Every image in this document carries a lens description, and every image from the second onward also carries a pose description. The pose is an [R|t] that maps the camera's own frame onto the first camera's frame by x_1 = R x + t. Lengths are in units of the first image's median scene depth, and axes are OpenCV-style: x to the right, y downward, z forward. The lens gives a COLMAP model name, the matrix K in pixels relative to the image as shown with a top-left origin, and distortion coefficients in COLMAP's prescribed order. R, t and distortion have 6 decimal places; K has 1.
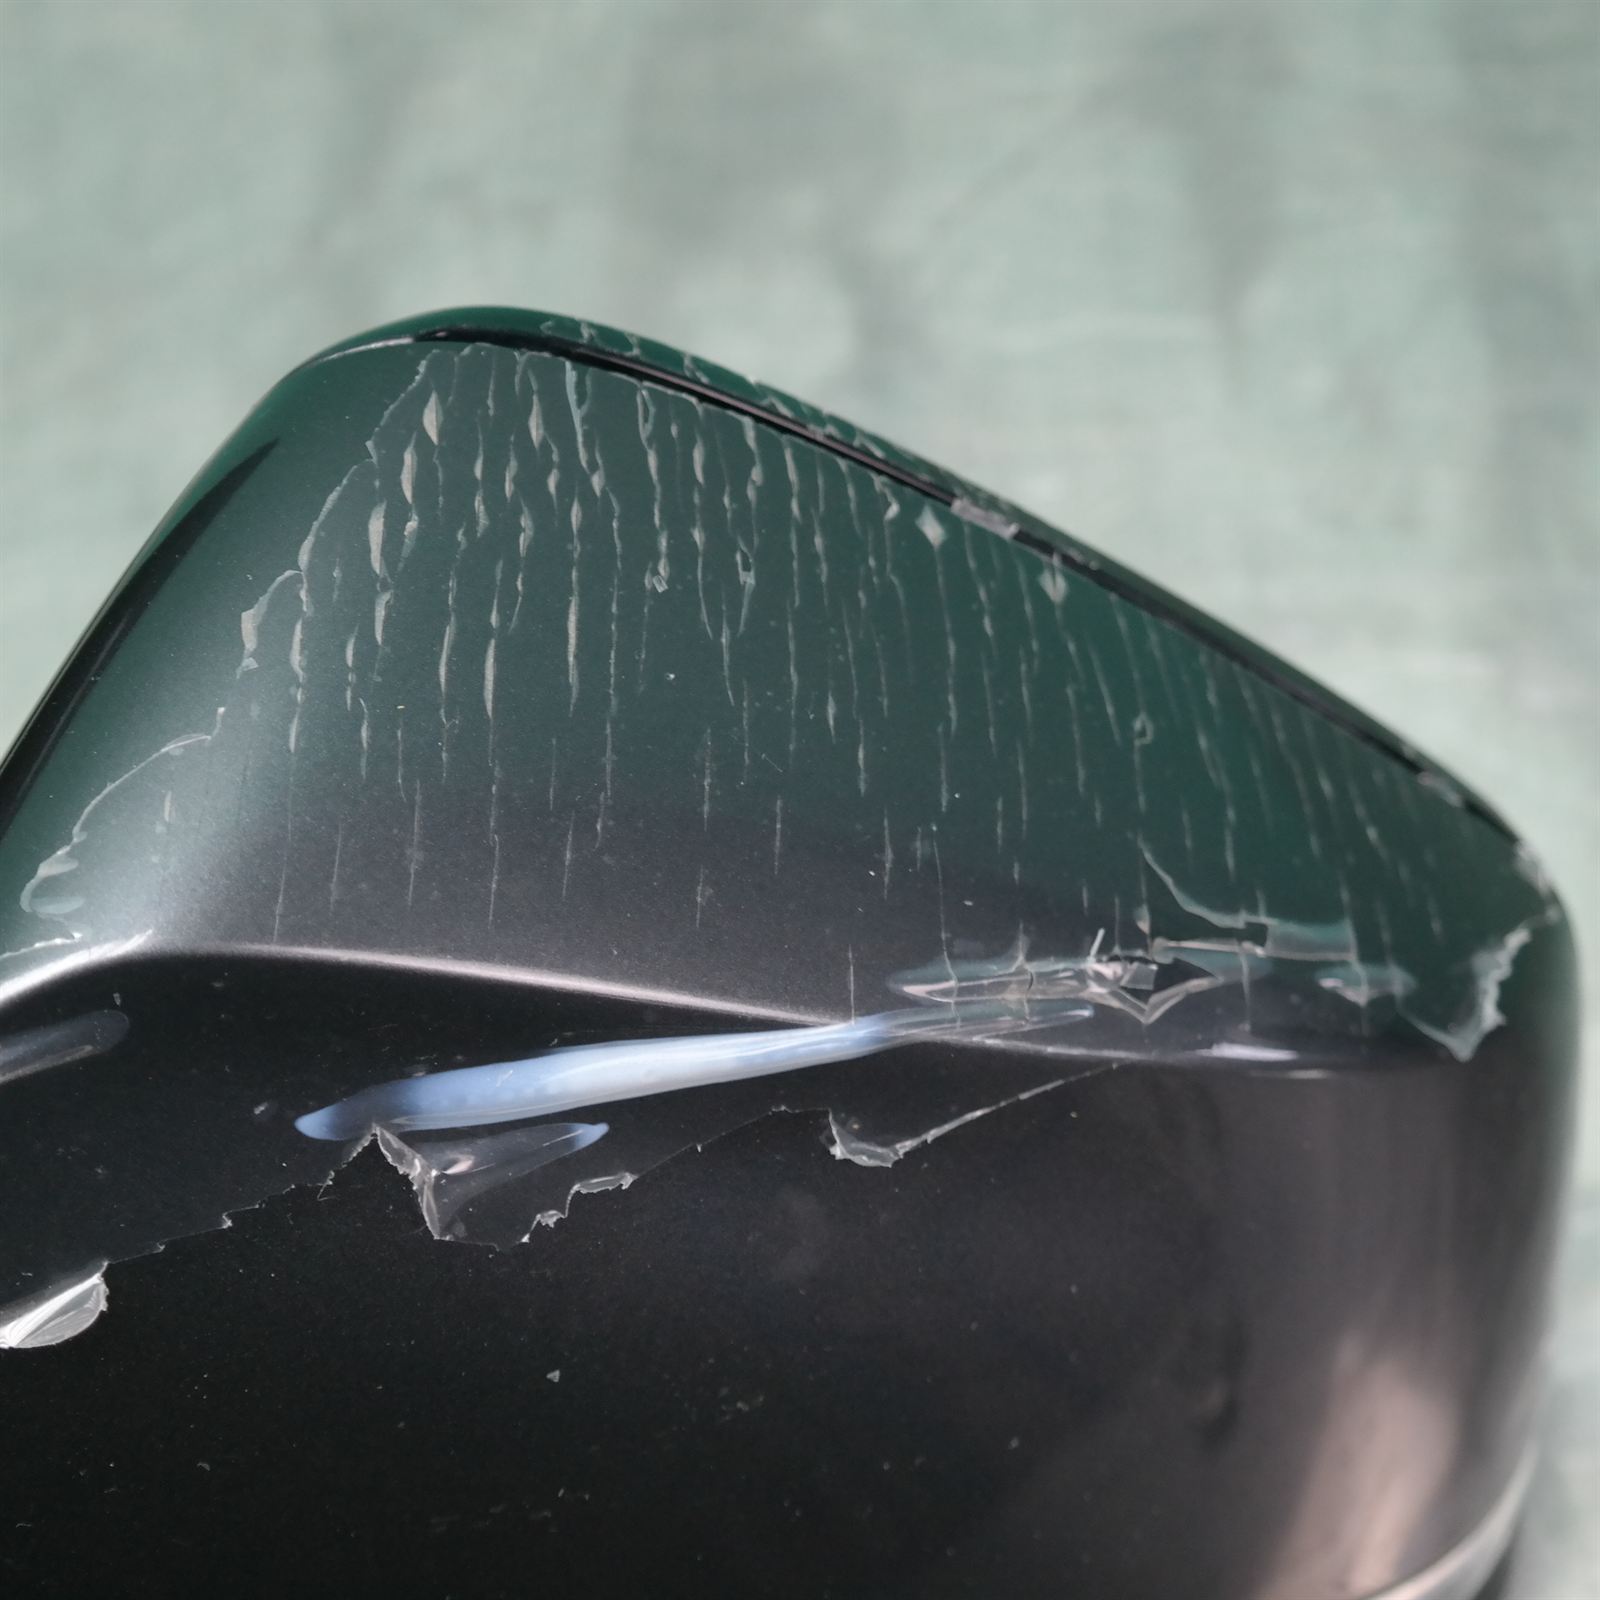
lens RADIAL K [[3398.3, 0, 800.0], [0, 3398.3, 800.0], [0, 0, 1]] dist [-0.078158, 0.553634]
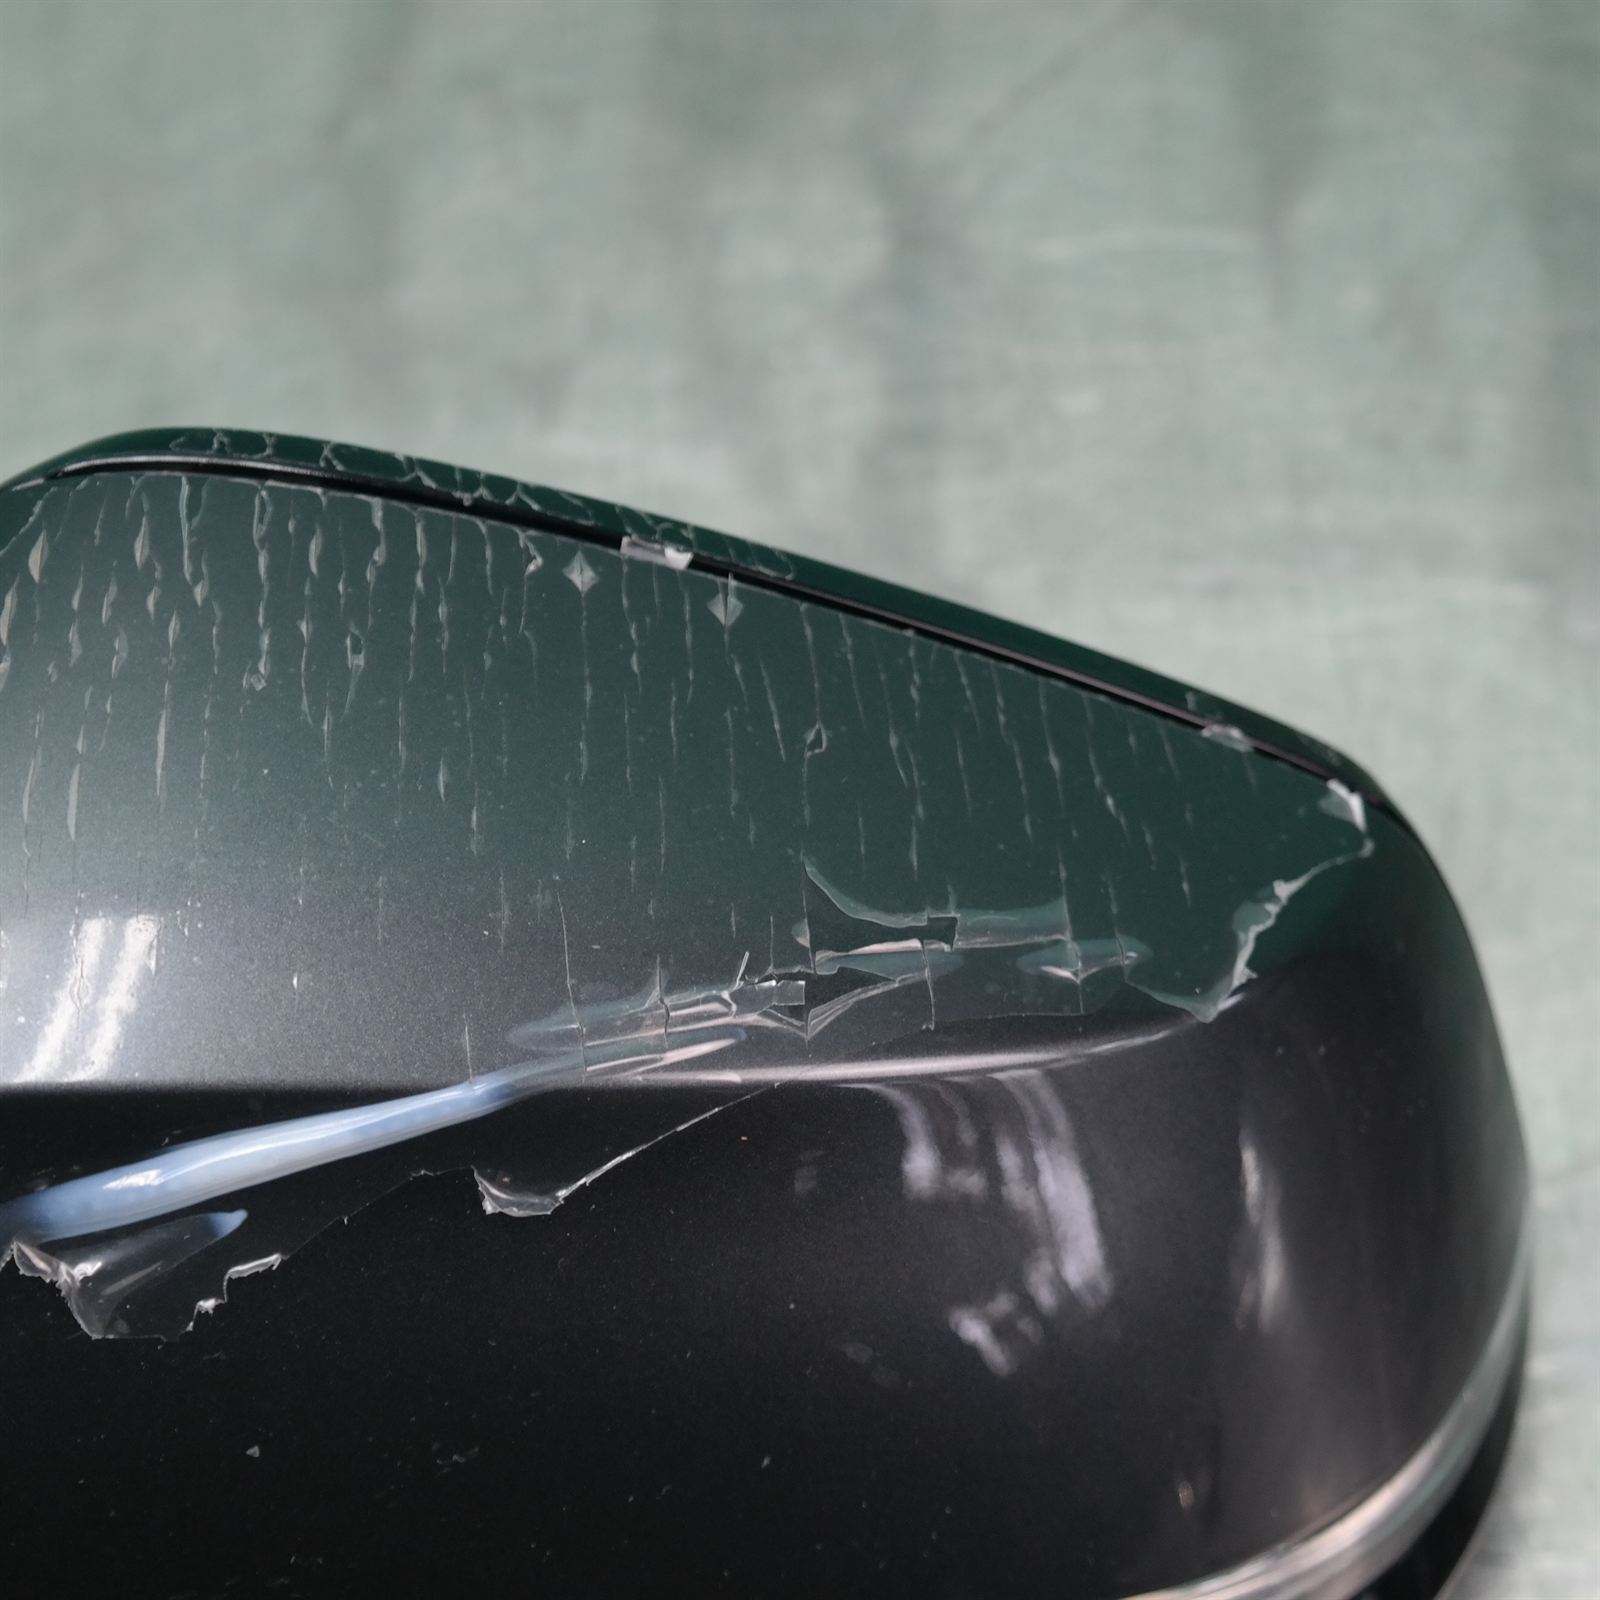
lens RADIAL K [[3398.3, 0, 800.0], [0, 3398.3, 800.0], [0, 0, 1]] dist [-0.078158, 0.553634]
pose [[0.967174, -0.139670, -0.212291, 0.326700], [0.143468, 0.989652, 0.002516, -0.006872], [0.209742, -0.032891, 0.977203, 0.021700]]
